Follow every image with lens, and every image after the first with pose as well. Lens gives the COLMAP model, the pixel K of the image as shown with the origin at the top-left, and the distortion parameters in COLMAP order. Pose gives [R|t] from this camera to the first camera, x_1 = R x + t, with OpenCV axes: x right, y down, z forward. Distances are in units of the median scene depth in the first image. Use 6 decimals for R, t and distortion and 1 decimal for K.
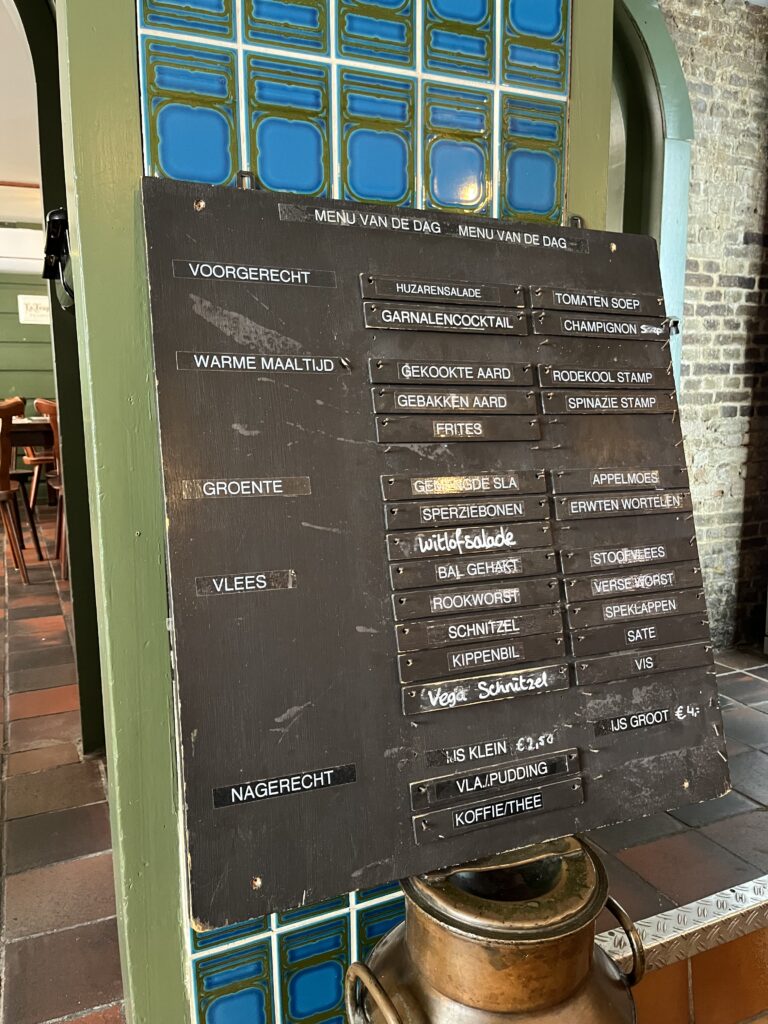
lens RADIAL K [[798.4, 0, 384.0], [0, 798.4, 512.0], [0, 0, 1]] dist [0.080892, -0.129954]
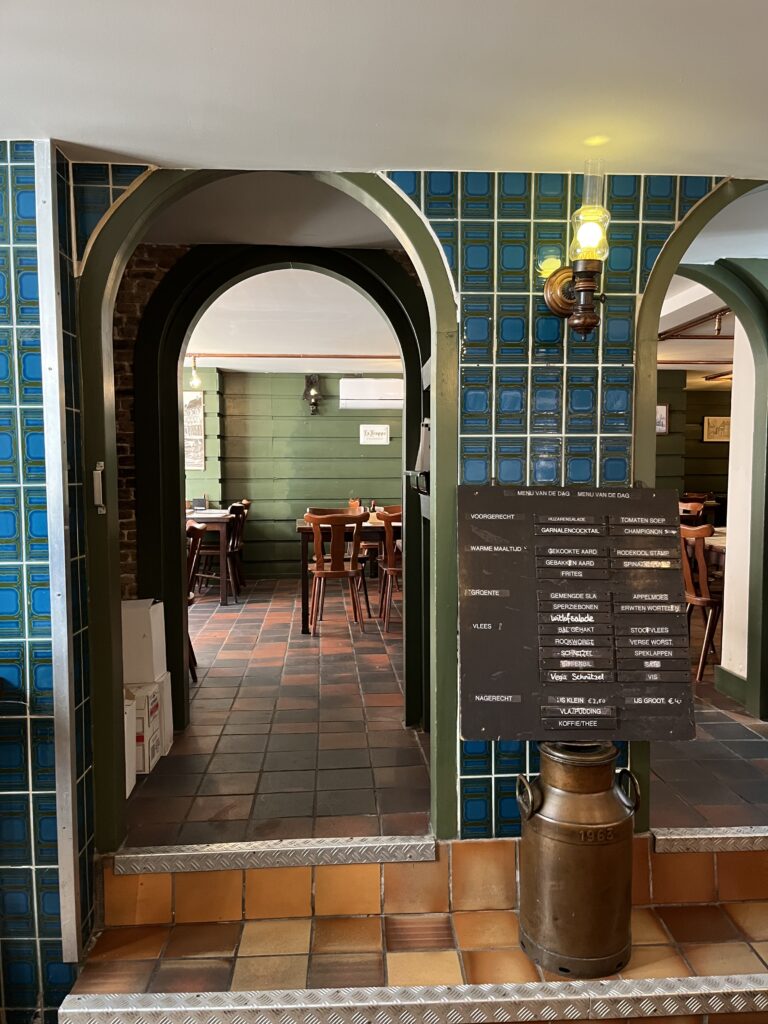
lens RADIAL K [[780.8, 0, 394.2], [0, 780.8, 518.0], [0, 0, 1]] dist [0.076483, -0.107424]
pose [[0.941363, 0.030100, -0.336049, 0.361846], [-0.059971, 0.995080, -0.078866, -0.046042], [0.332022, 0.094395, 0.938537, -1.414975]]
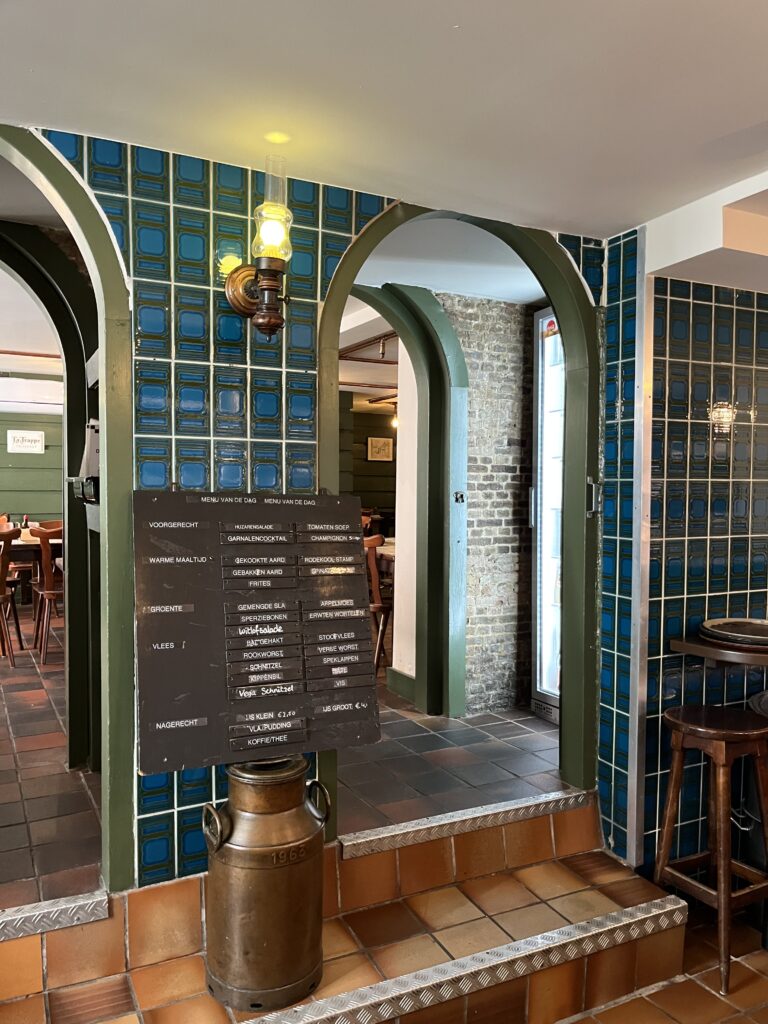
lens RADIAL K [[780.8, 0, 394.2], [0, 780.8, 518.0], [0, 0, 1]] dist [0.076483, -0.107424]
pose [[0.997595, 0.014343, 0.067808, 0.309460], [-0.006451, 0.993321, -0.115206, -0.027831], [-0.069007, 0.114491, 0.991025, -1.298584]]
